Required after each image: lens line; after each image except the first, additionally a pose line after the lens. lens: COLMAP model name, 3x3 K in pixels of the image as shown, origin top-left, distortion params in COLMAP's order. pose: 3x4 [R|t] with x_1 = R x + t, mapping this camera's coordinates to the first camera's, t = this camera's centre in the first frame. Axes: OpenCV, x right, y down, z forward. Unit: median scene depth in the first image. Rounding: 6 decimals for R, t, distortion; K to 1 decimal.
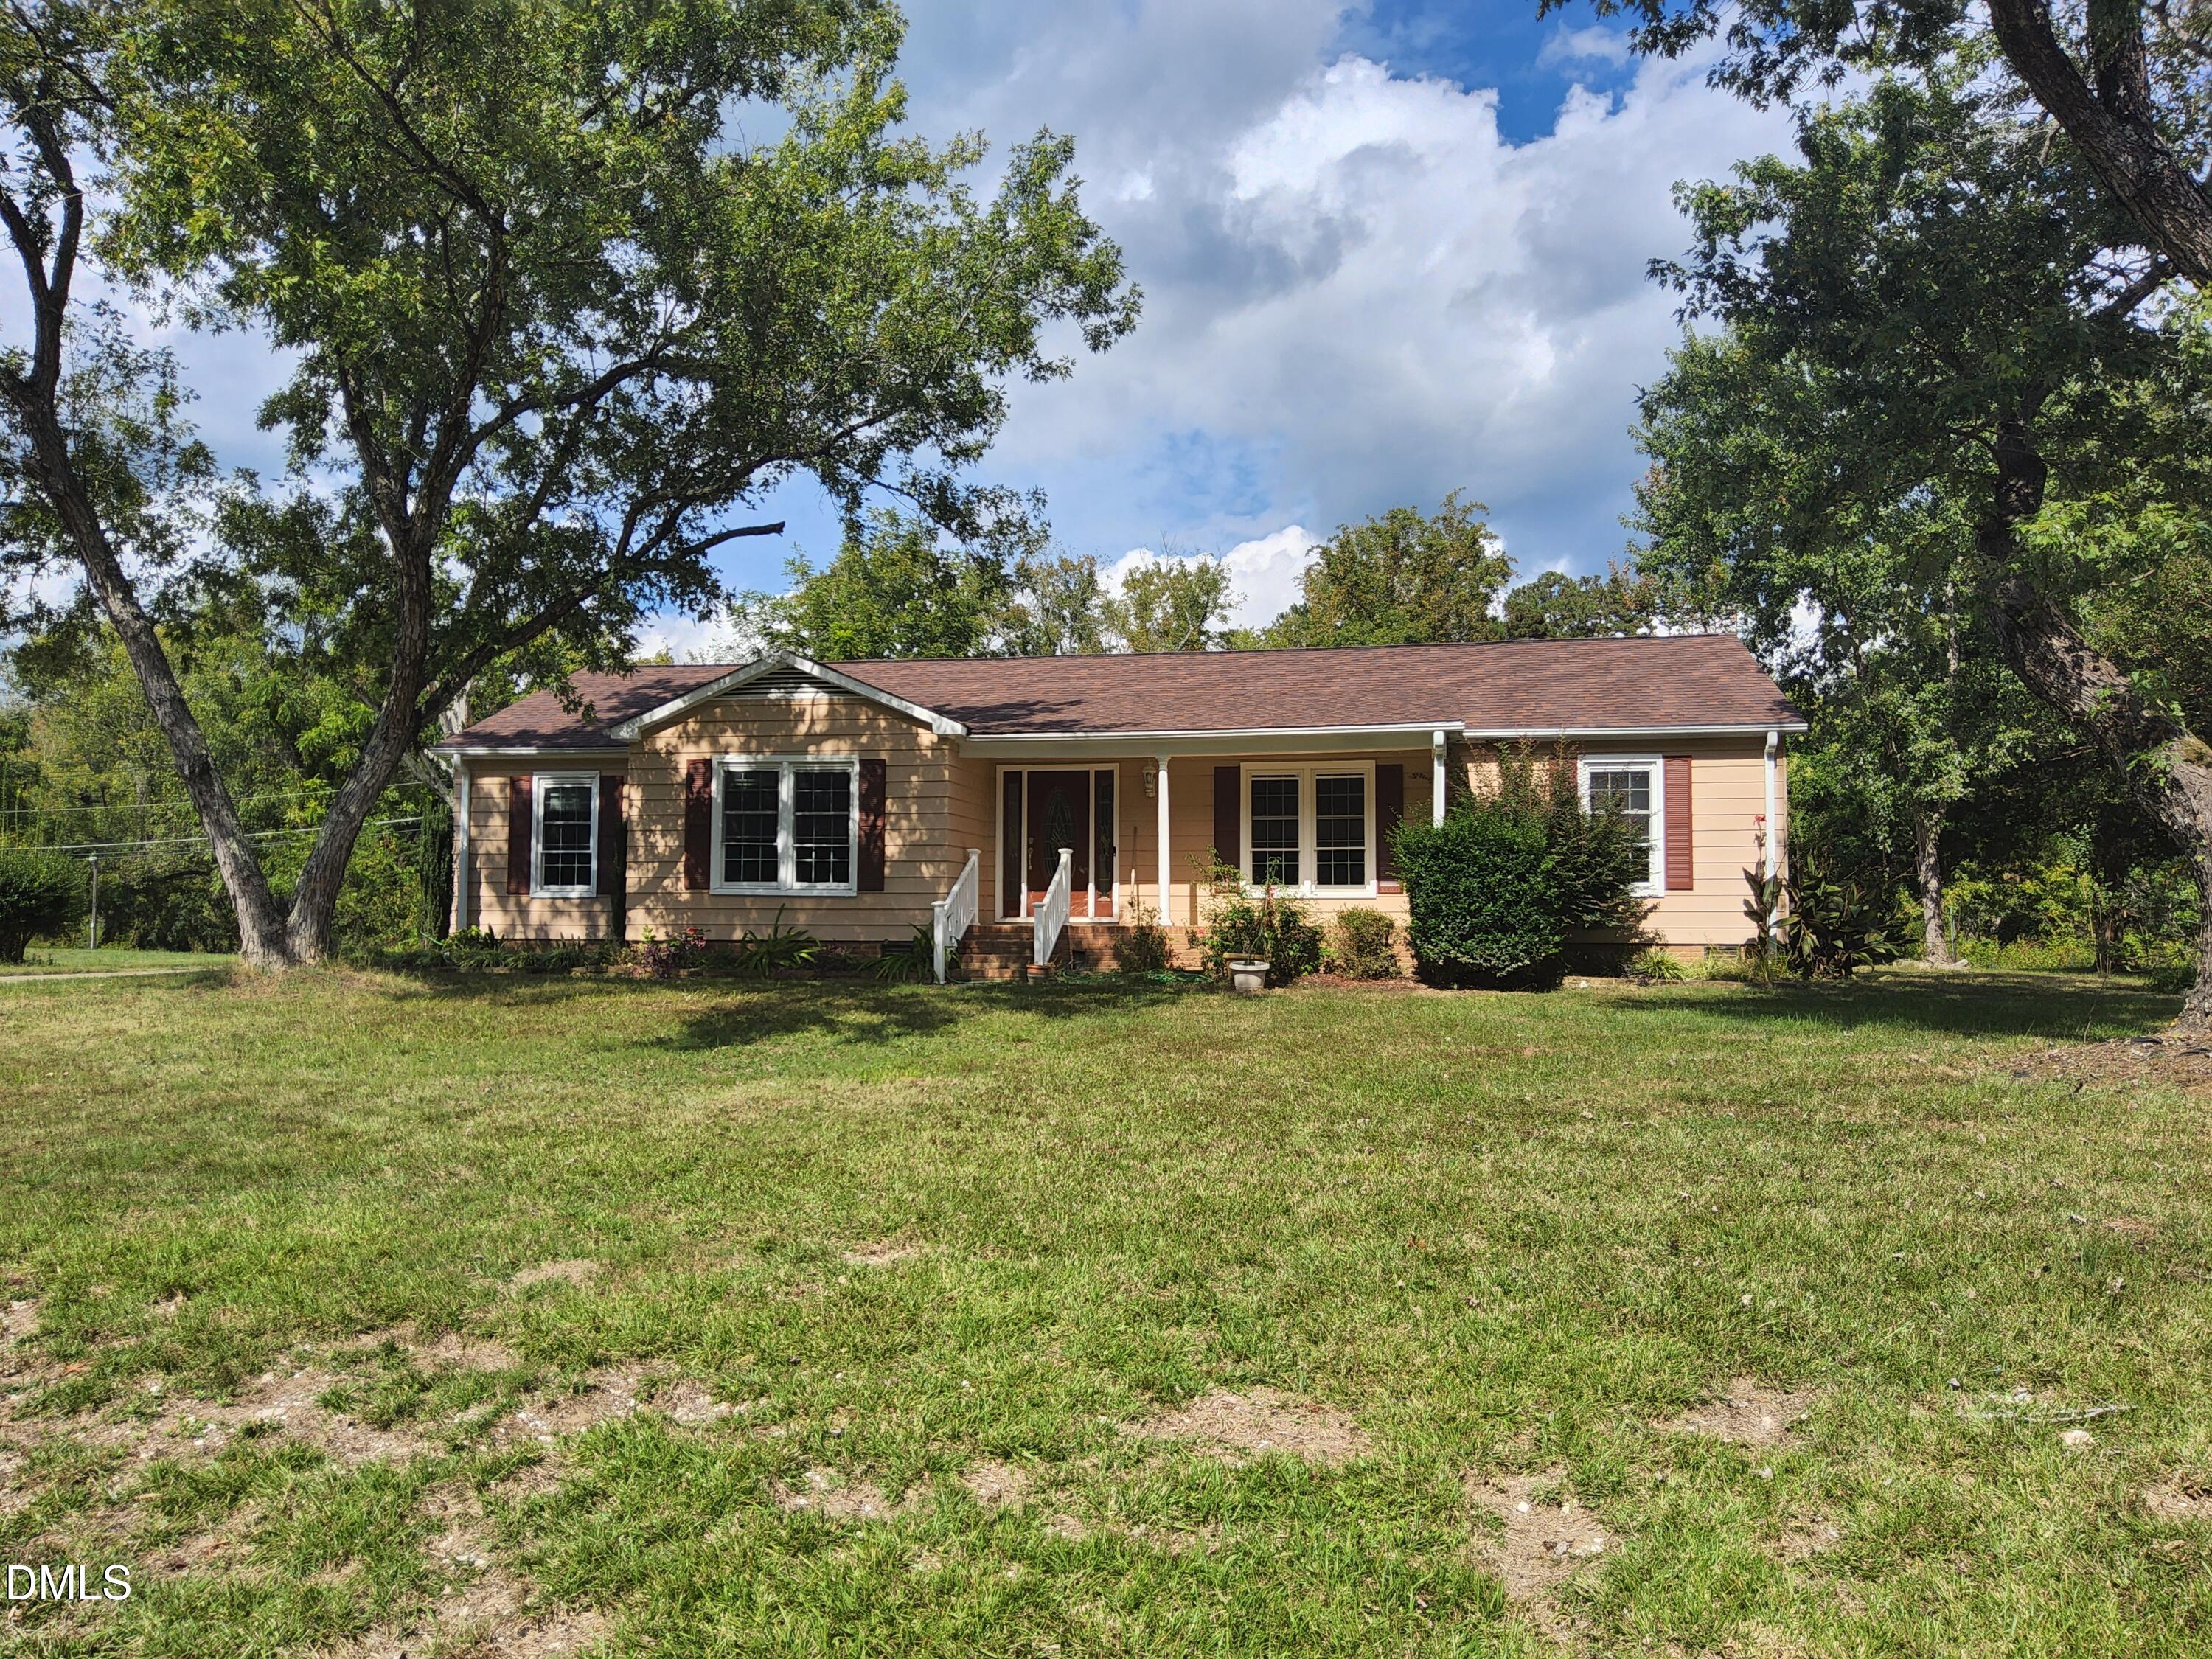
lens RADIAL K [[1739.5, 0, 1123.3], [0, 1739.5, 832.5], [0, 0, 1]] dist [0.047318, -0.072556]
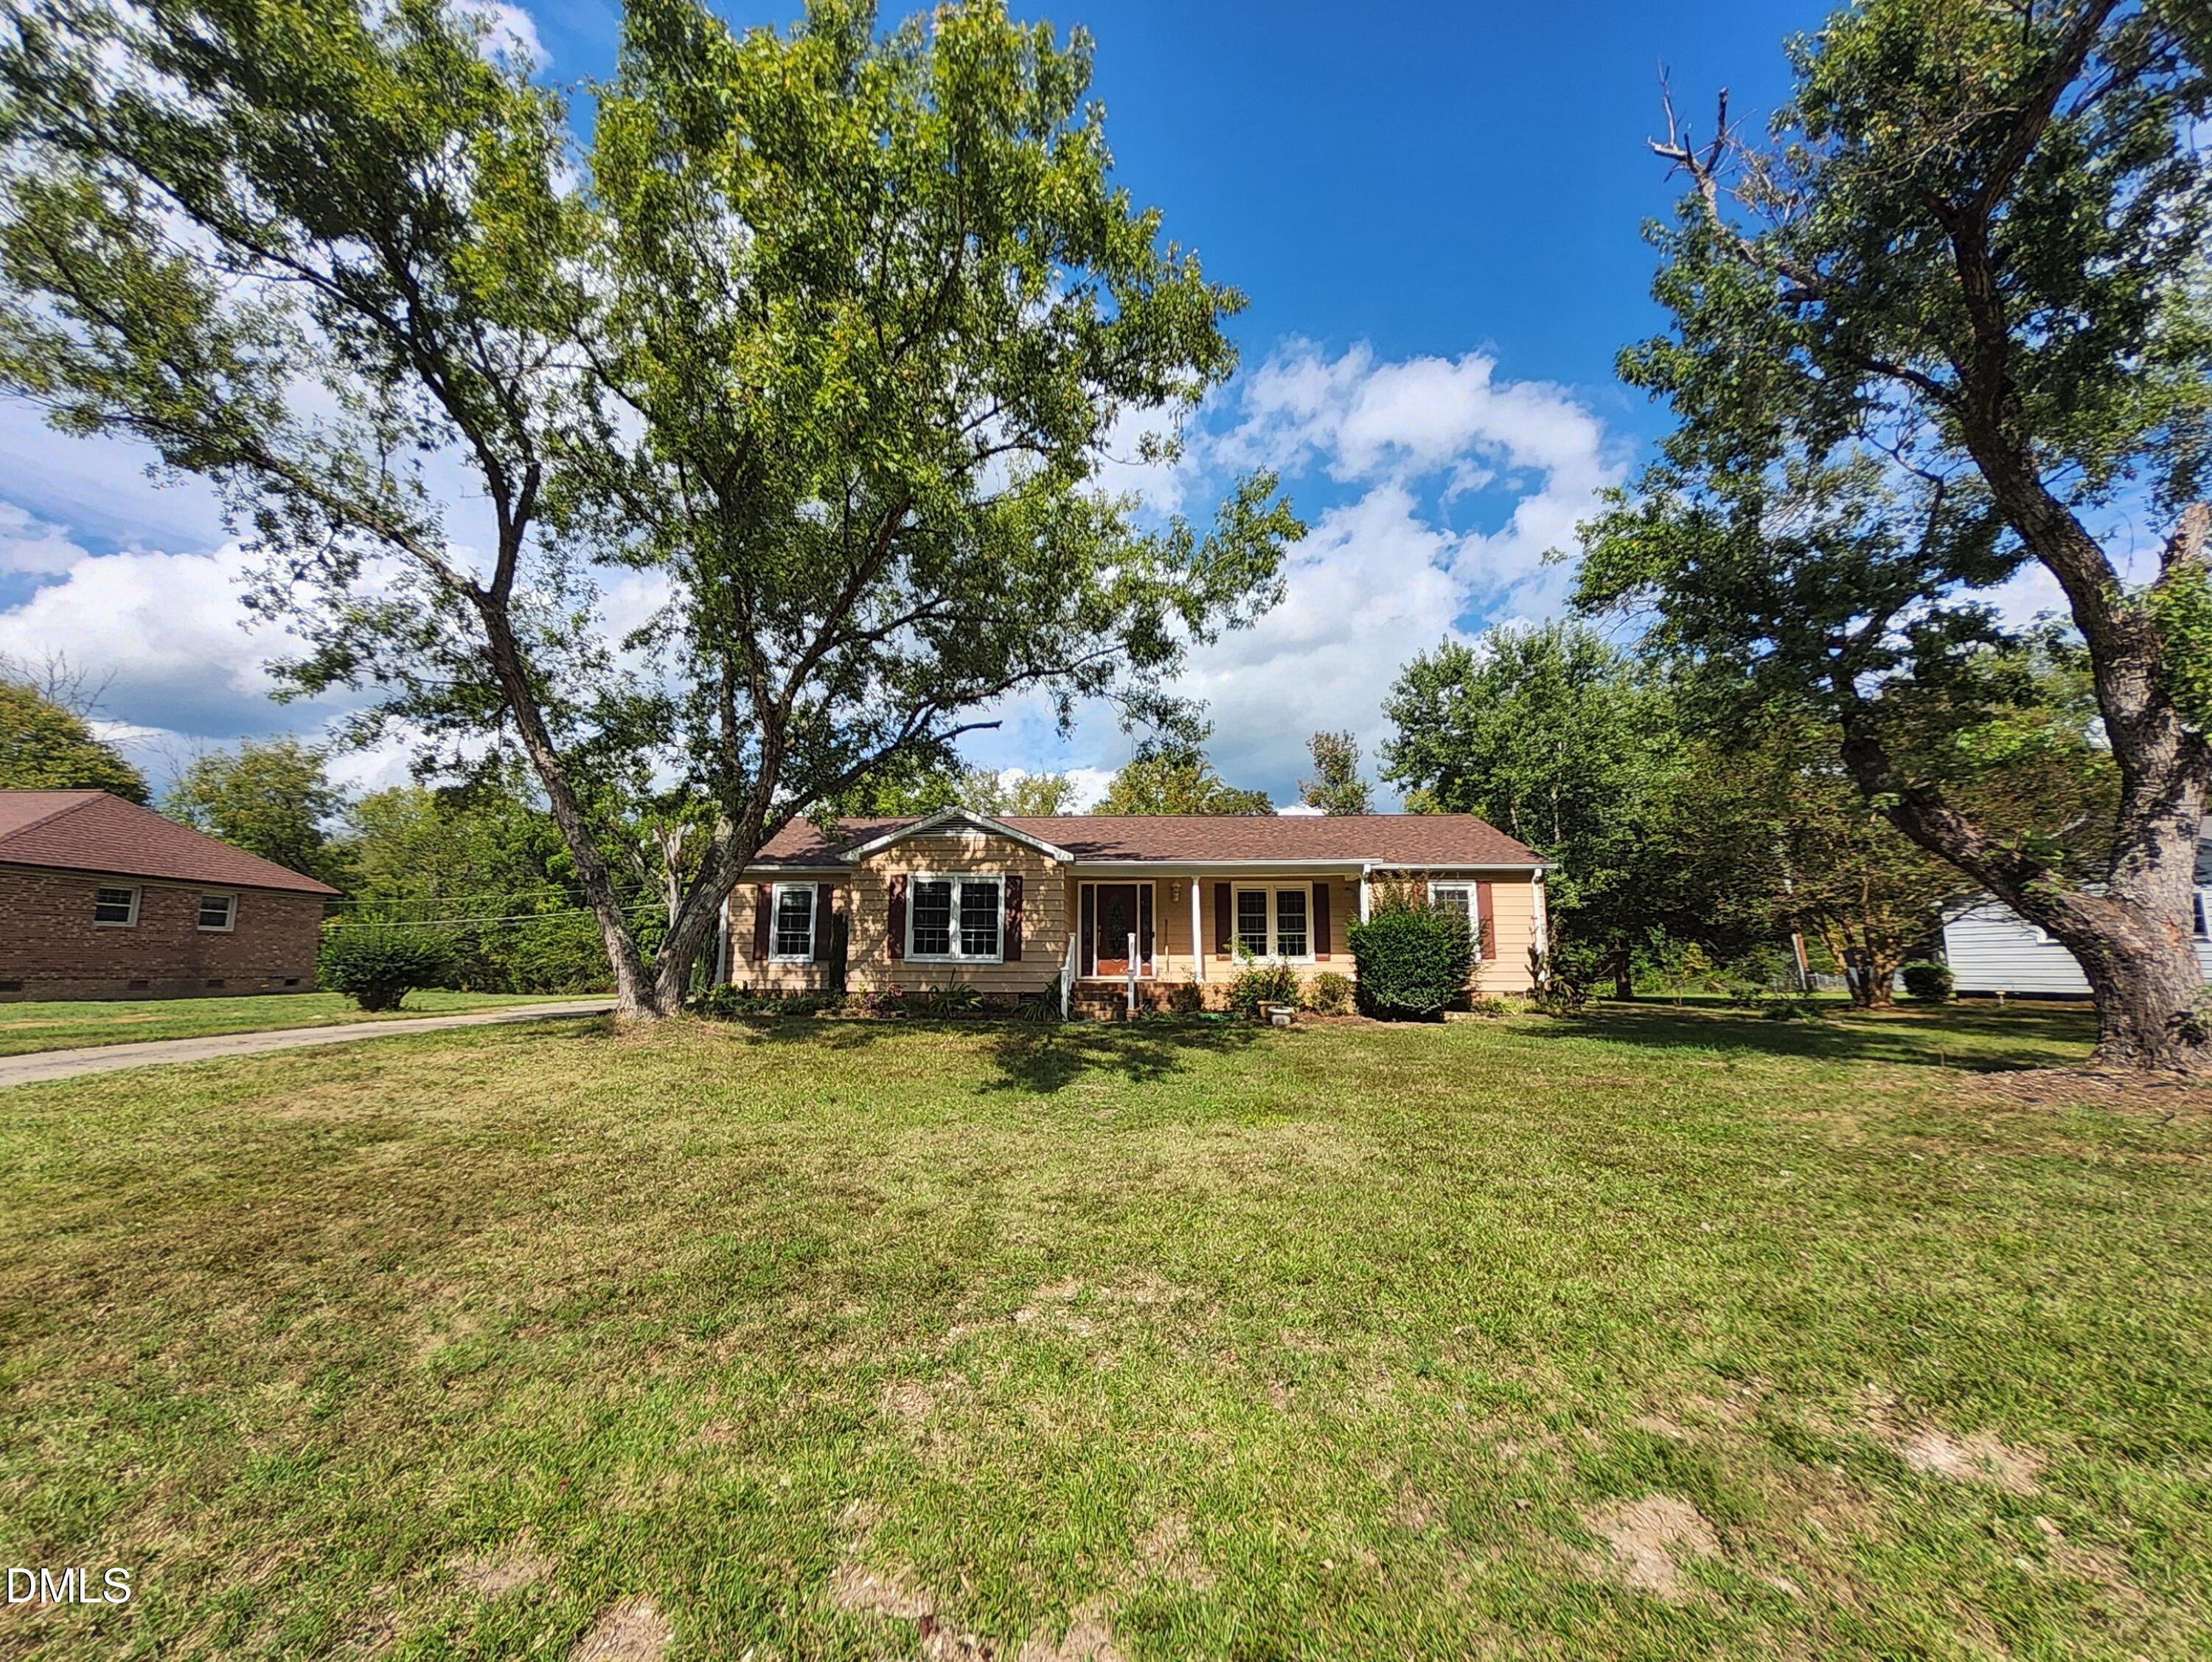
lens RADIAL K [[884.3, 0, 1110.5], [0, 884.3, 832.9], [0, 0, 1]] dist [0.003421, -0.003065]
pose [[0.986733, 0.023396, 0.160660, -0.188079], [-0.007792, 0.995247, -0.097074, -0.003404], [-0.162167, 0.094535, 0.982225, 0.191046]]
